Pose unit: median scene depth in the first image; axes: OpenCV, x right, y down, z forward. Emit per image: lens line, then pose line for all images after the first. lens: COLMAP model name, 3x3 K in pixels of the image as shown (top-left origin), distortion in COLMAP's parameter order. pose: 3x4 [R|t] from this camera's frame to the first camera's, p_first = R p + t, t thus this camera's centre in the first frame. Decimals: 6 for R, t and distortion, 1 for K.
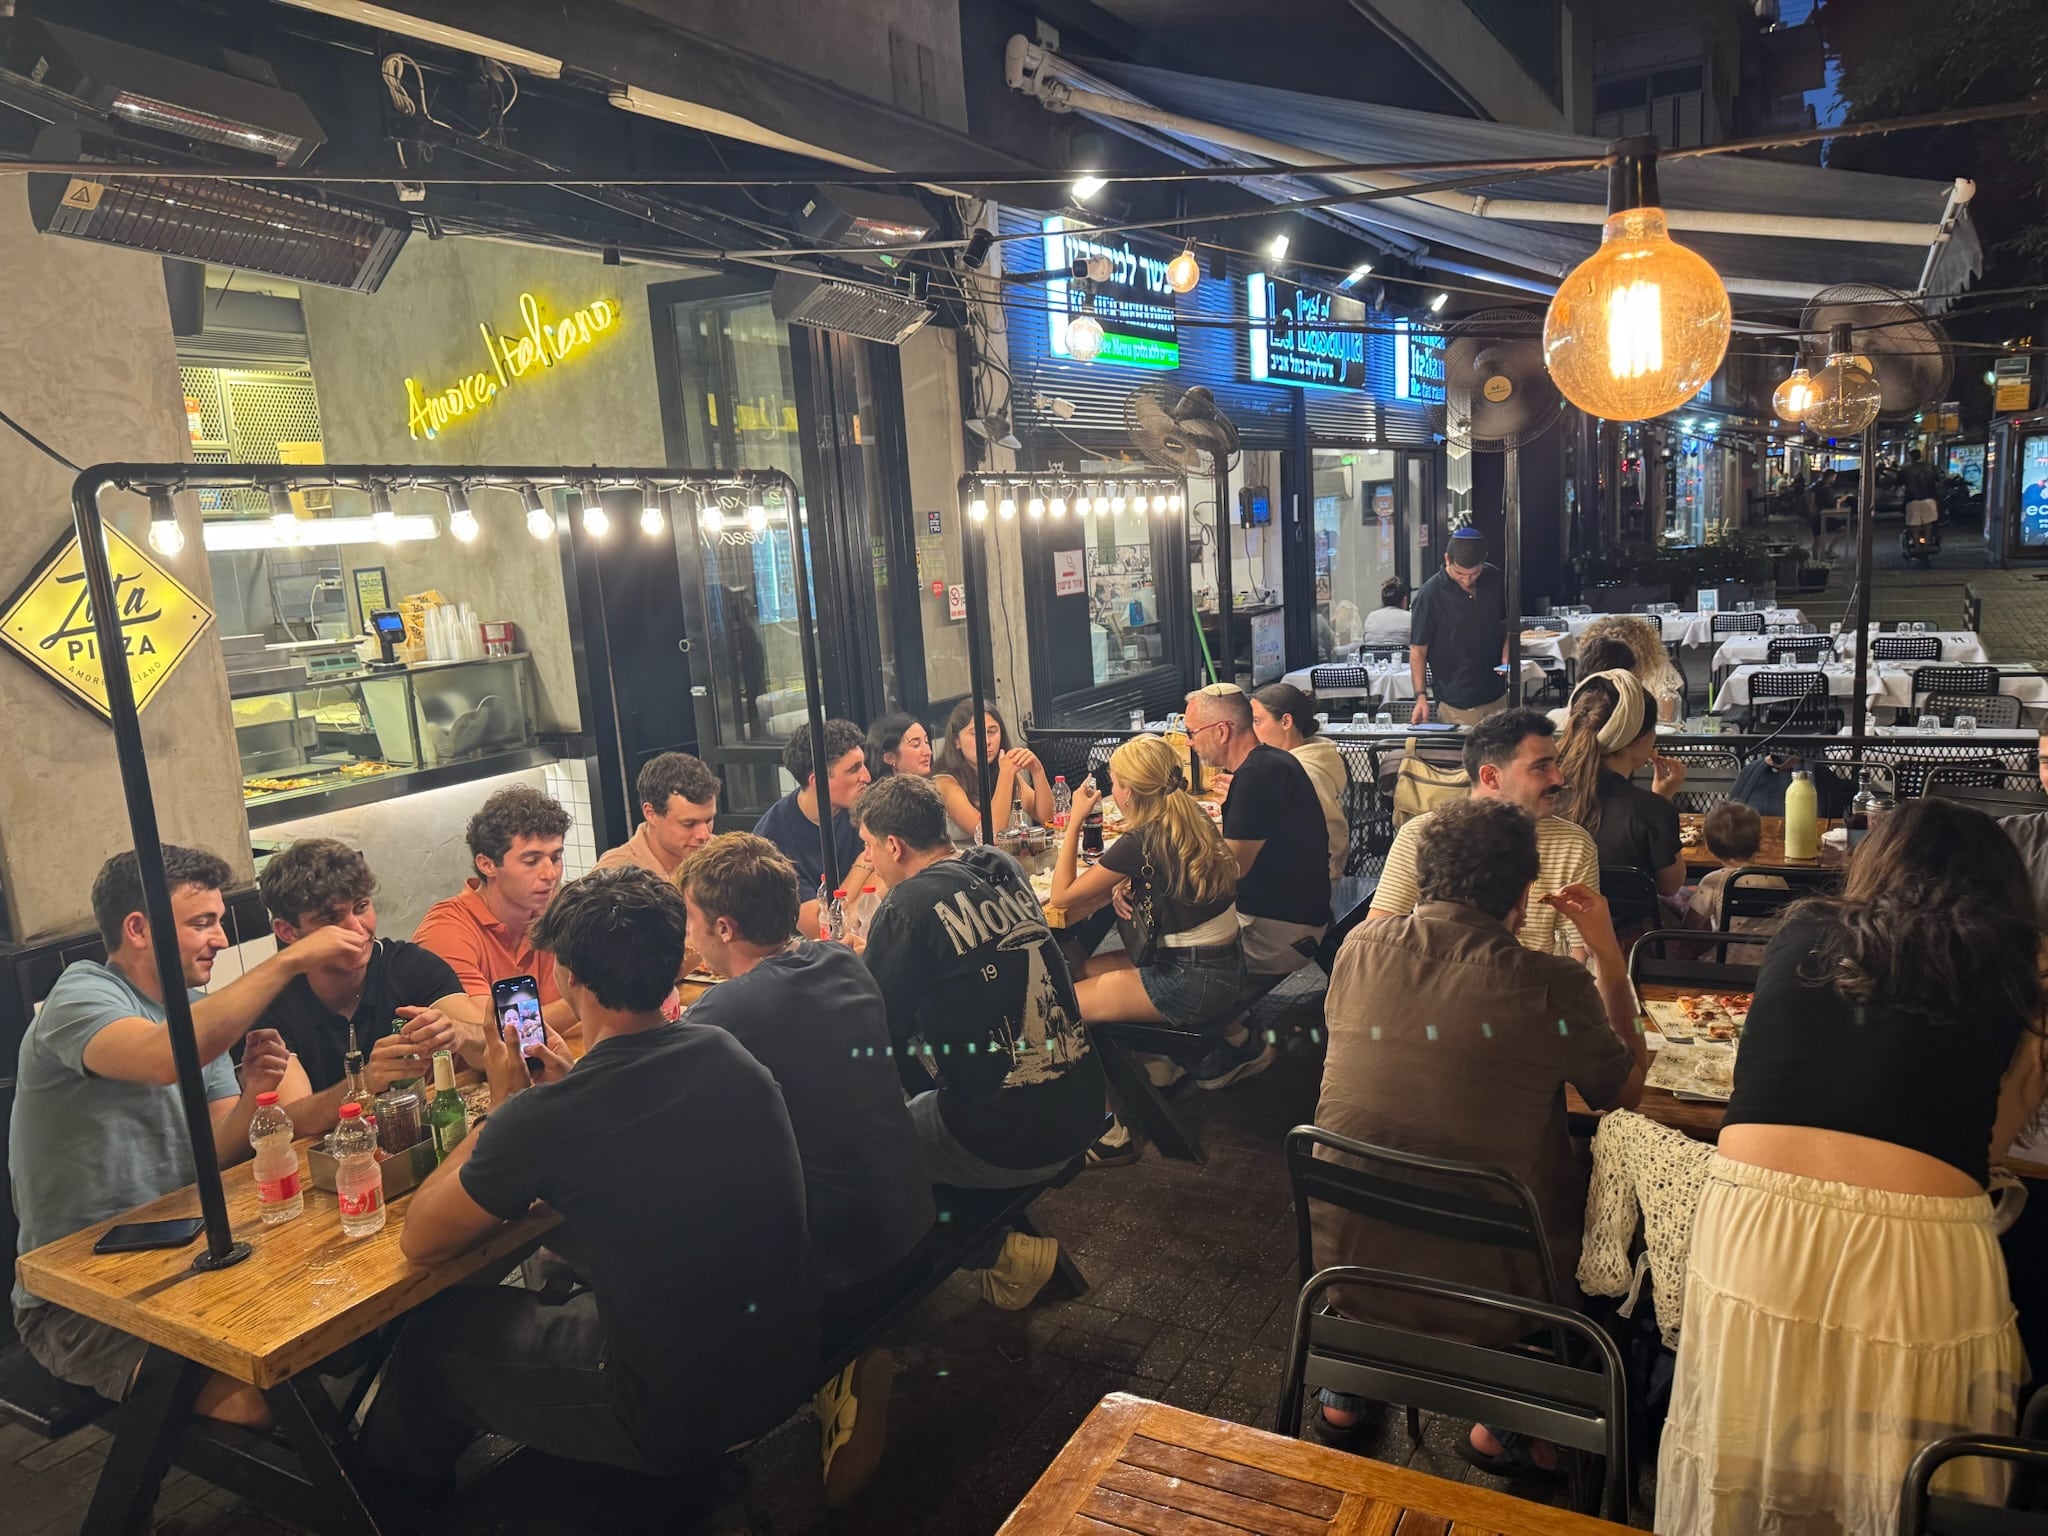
lens RADIAL K [[1452.6, 0, 1030.9], [0, 1452.6, 780.1], [0, 0, 1]] dist [0.026562, -0.014798]
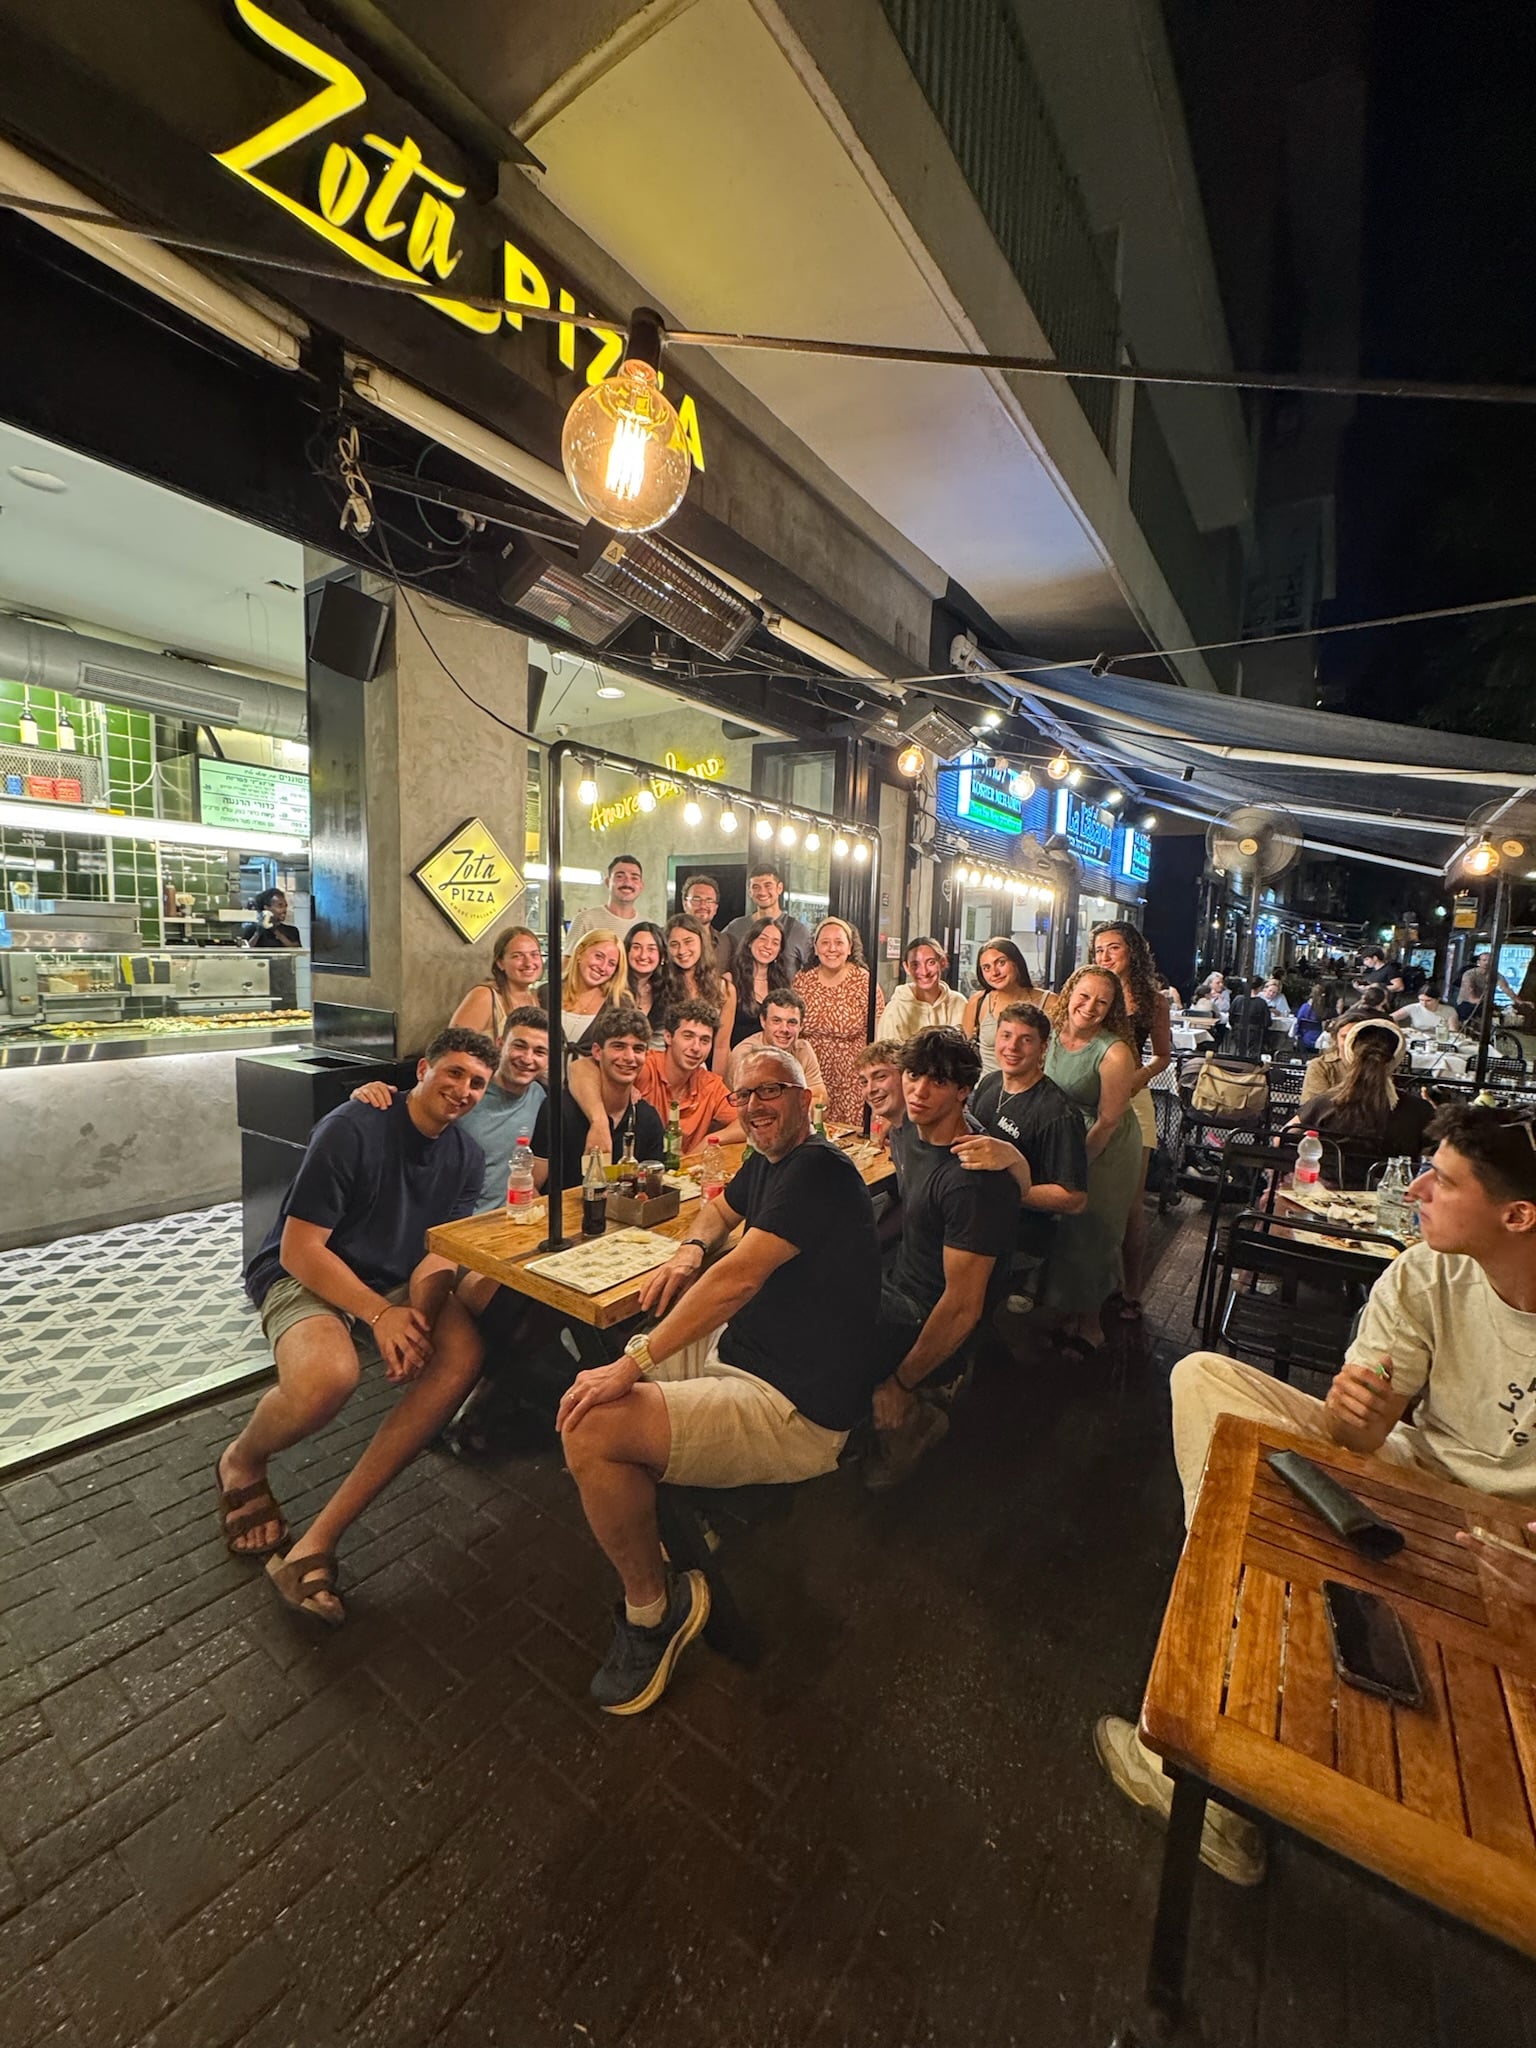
lens RADIAL K [[813.5, 0, 767.9], [0, 813.5, 1021.4], [0, 0, 1]] dist [-0.011950, 0.000001]
pose [[0.989120, 0.112767, -0.094475, -0.096949], [-0.119198, 0.990712, -0.065432, 0.042217], [0.086219, 0.075981, 0.993375, 0.051052]]
